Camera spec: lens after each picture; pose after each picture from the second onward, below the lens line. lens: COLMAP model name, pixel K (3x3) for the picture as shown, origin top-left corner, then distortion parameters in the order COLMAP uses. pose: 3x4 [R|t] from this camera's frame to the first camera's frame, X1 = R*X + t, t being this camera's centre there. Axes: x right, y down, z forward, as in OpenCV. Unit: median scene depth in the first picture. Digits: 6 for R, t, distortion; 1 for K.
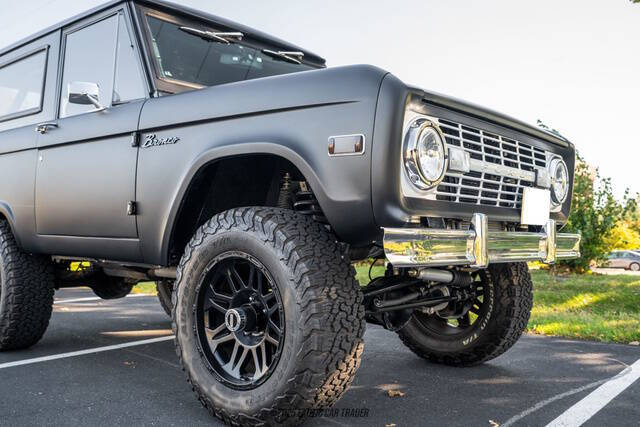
lens RADIAL K [[614.6, 0, 320.0], [0, 614.6, 213.5], [0, 0, 1]] dist [-0.016470, 0.001415]
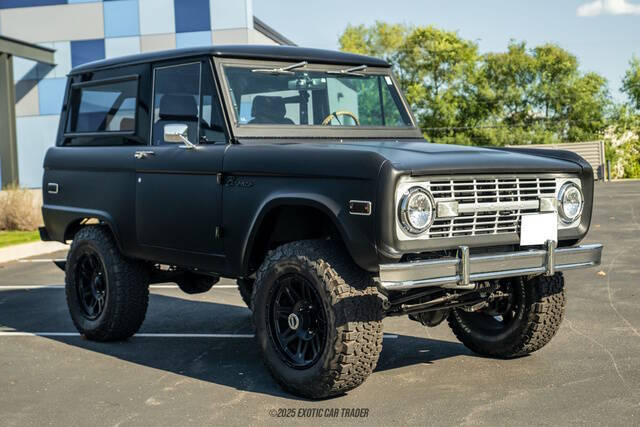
lens RADIAL K [[1107.1, 0, 320.0], [0, 1107.1, 213.5], [0, 0, 1]] dist [-0.030871, -0.016066]
pose [[0.984995, -0.009084, -0.172342, 0.314303], [0.024710, 0.995748, 0.088746, -0.258624], [0.170803, -0.091673, 0.981031, -1.299268]]
